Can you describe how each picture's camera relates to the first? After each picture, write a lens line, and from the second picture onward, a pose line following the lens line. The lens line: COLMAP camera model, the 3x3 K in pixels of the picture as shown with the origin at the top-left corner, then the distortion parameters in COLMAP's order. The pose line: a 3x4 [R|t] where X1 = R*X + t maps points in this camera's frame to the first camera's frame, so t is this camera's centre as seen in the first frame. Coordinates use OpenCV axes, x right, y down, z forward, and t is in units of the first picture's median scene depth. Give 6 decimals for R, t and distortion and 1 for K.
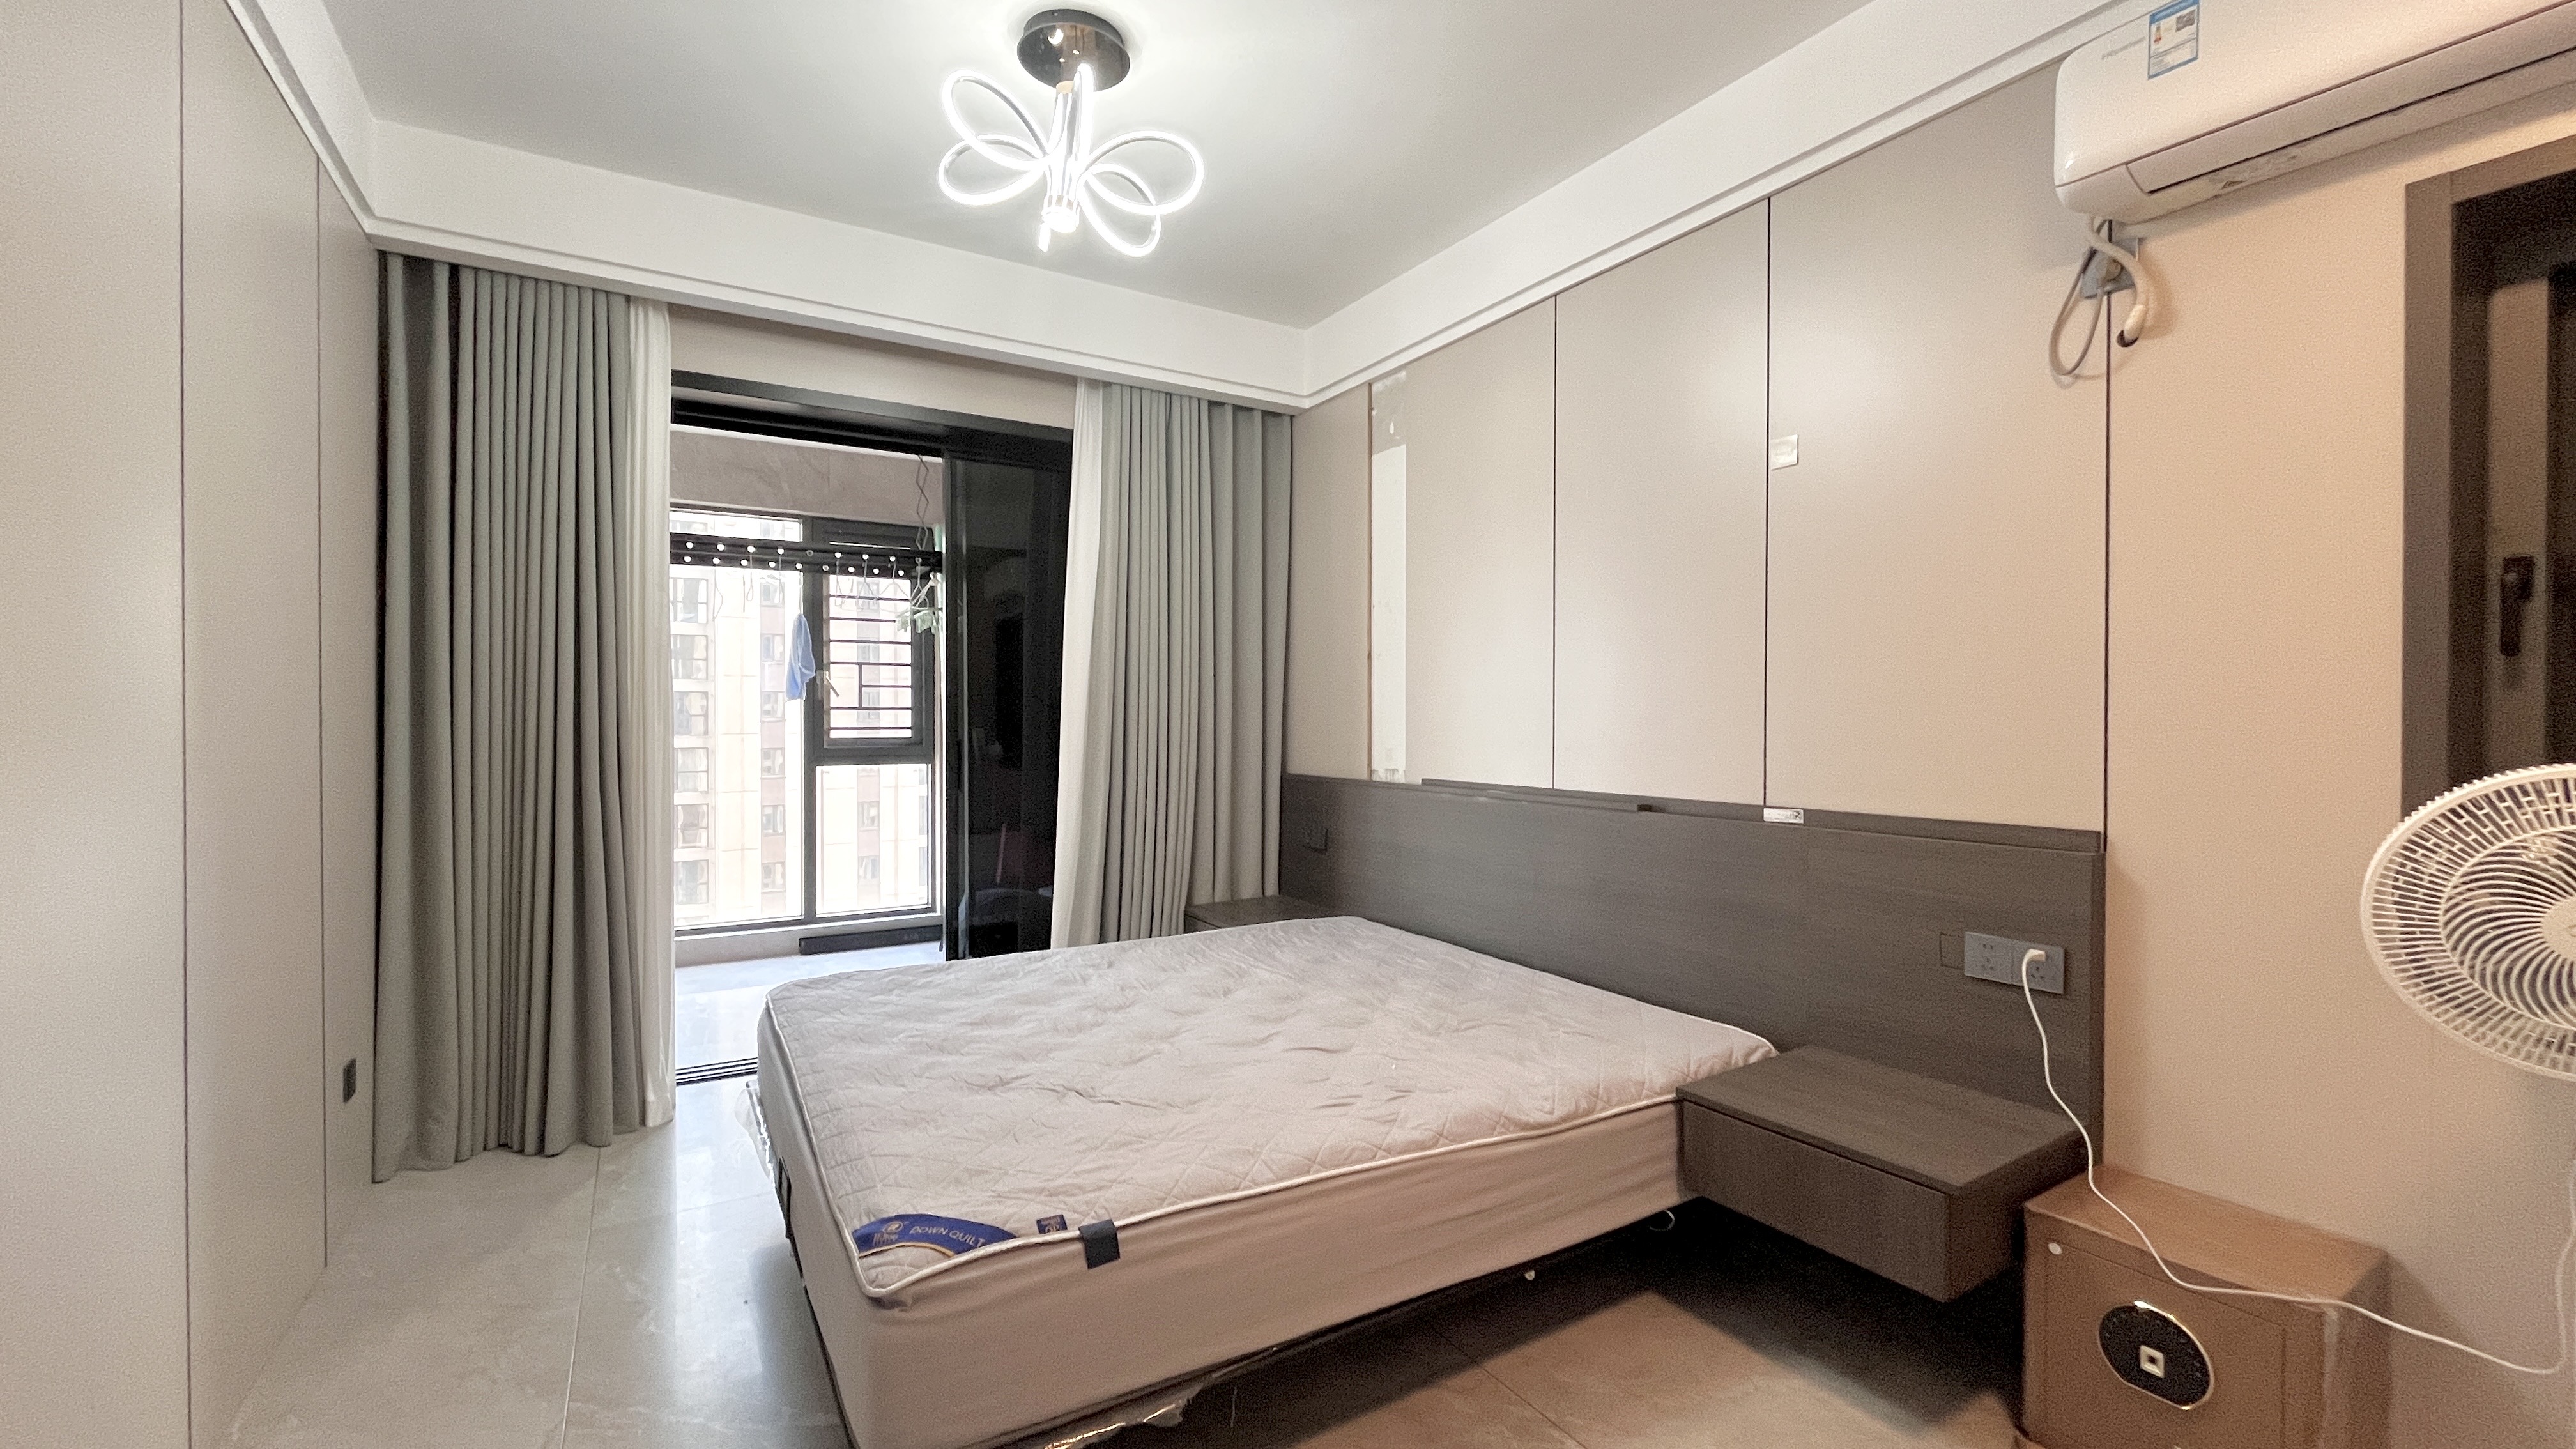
lens RADIAL K [[1038.1, 0, 1288.0], [0, 1038.1, 724.5], [0, 0, 1]] dist [-0.005923, 0.000646]
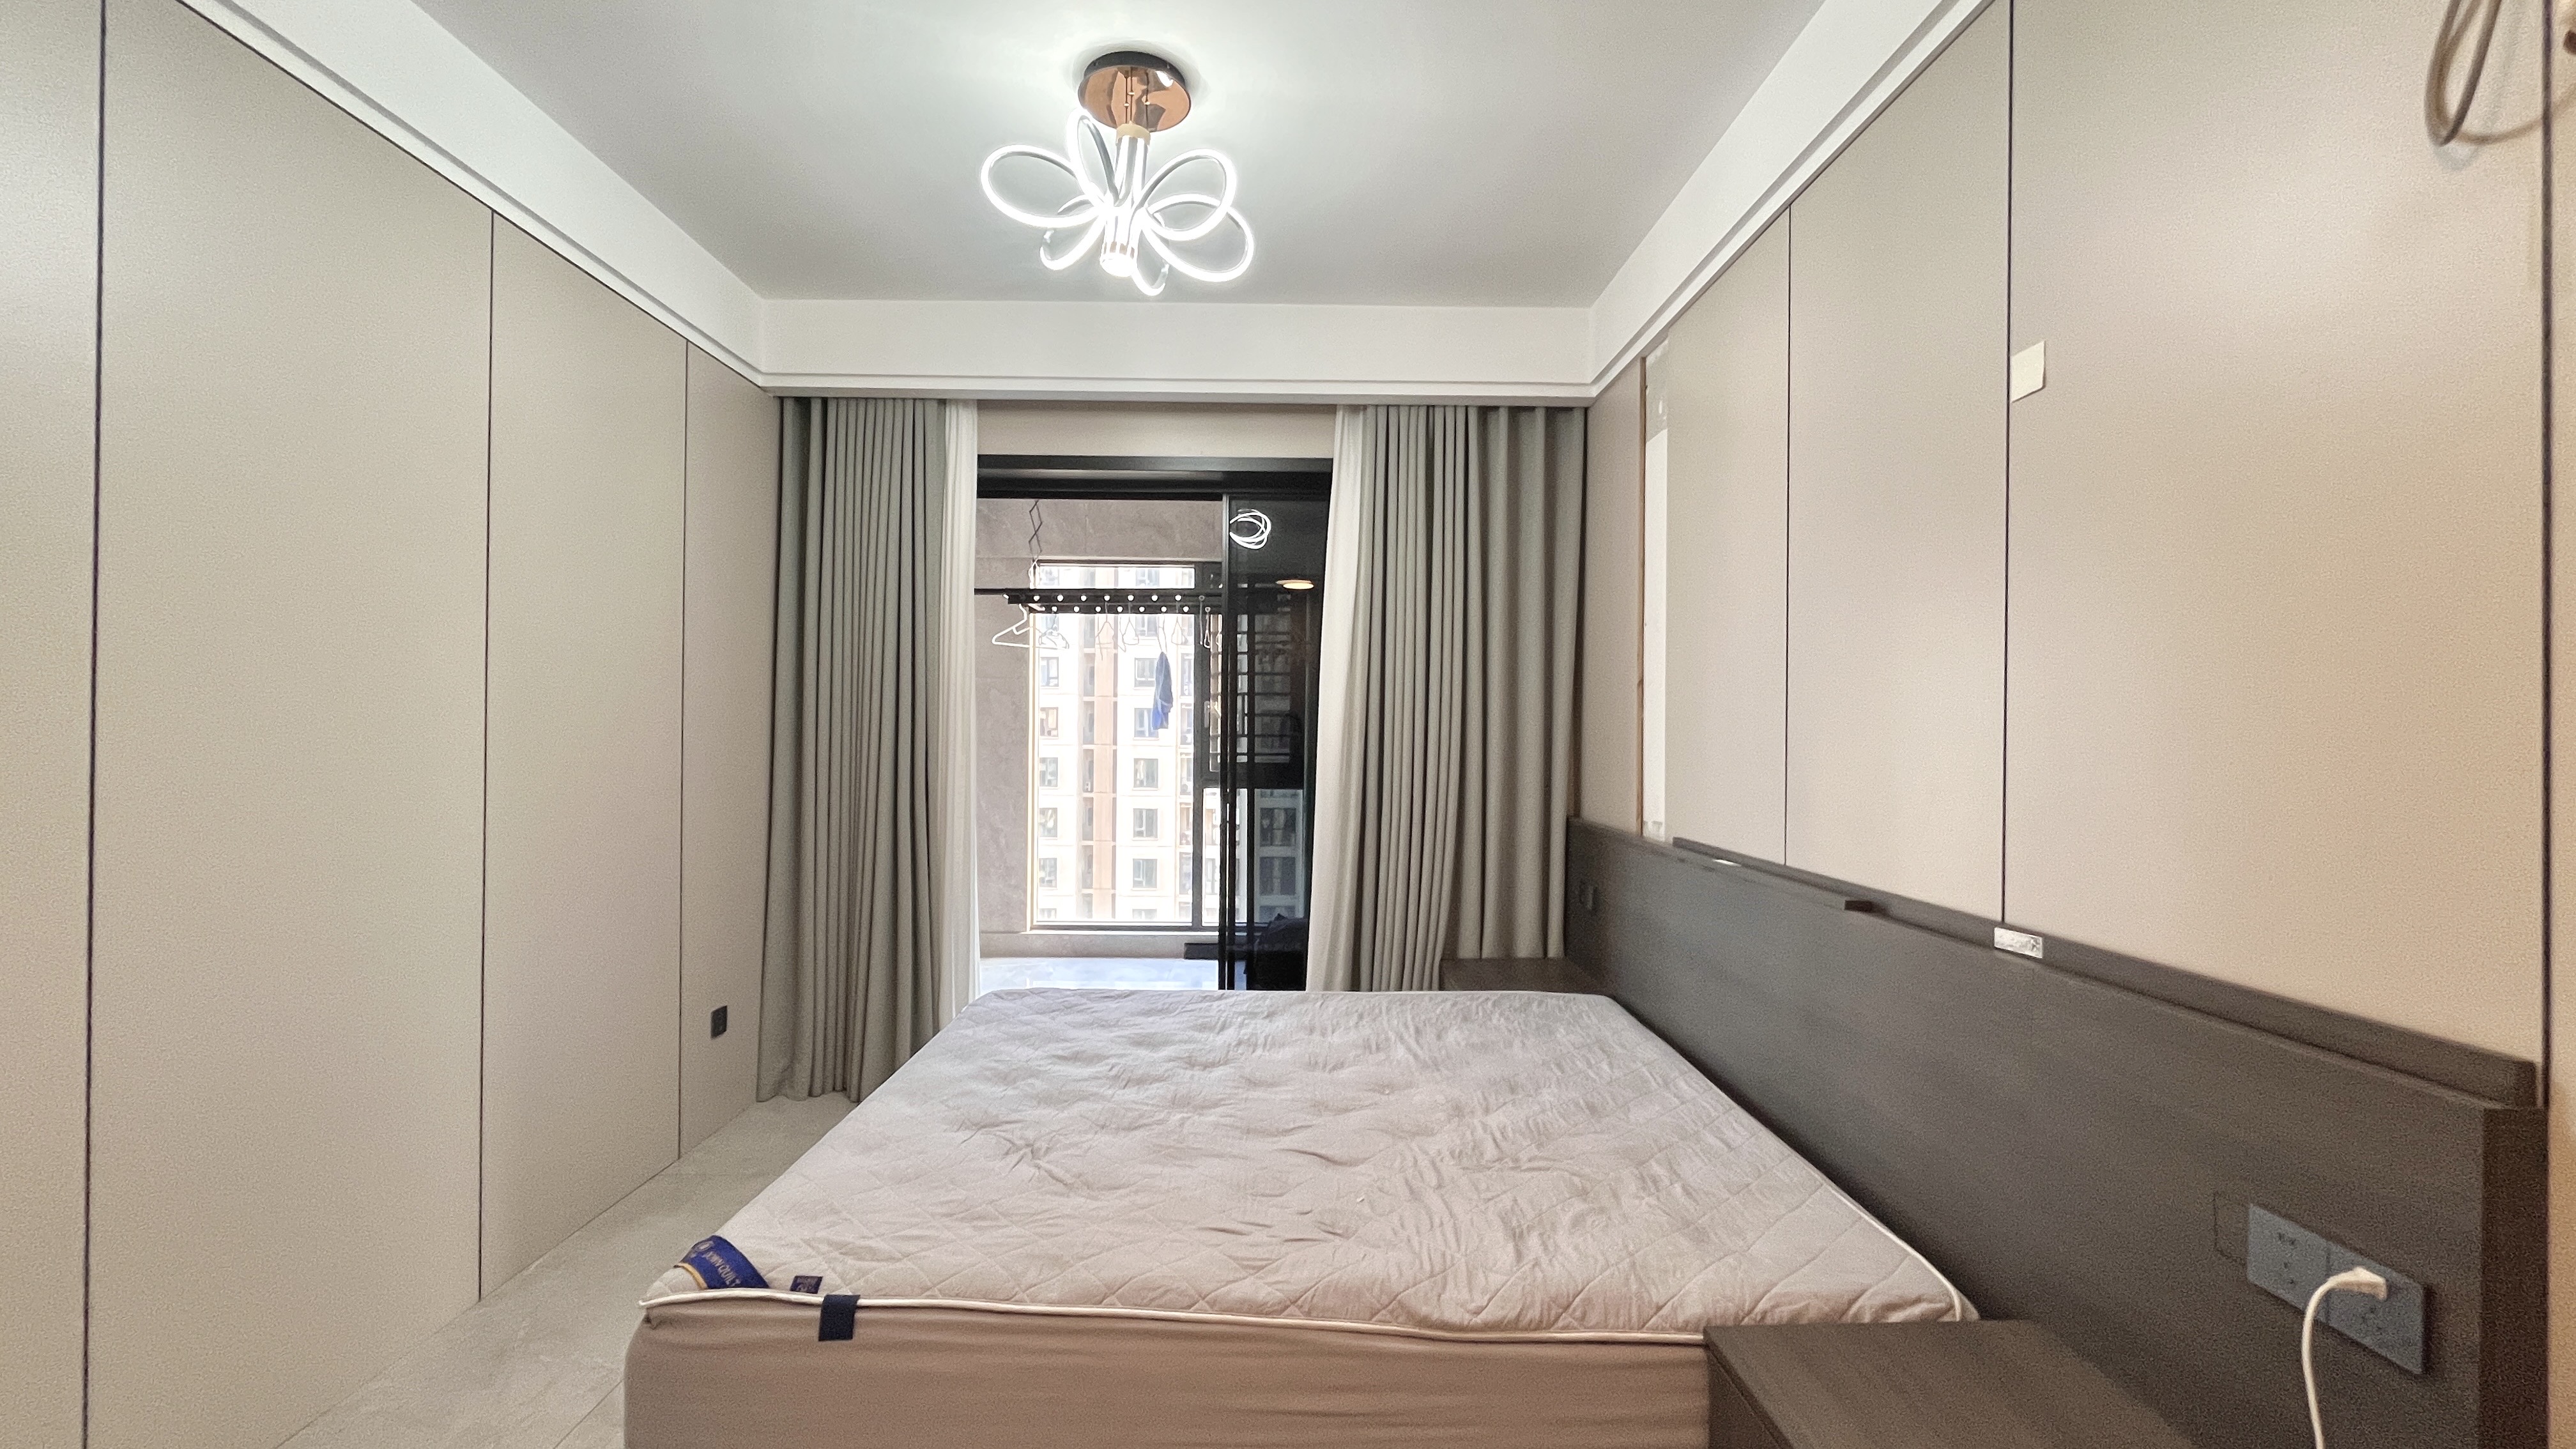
lens RADIAL K [[1038.1, 0, 1288.0], [0, 1038.1, 724.5], [0, 0, 1]] dist [-0.005923, 0.000646]
pose [[0.858678, 0.004030, -0.512500, 0.387860], [-0.011751, 0.999861, -0.011826, -0.030670], [0.512381, 0.016177, 0.858606, 0.208318]]
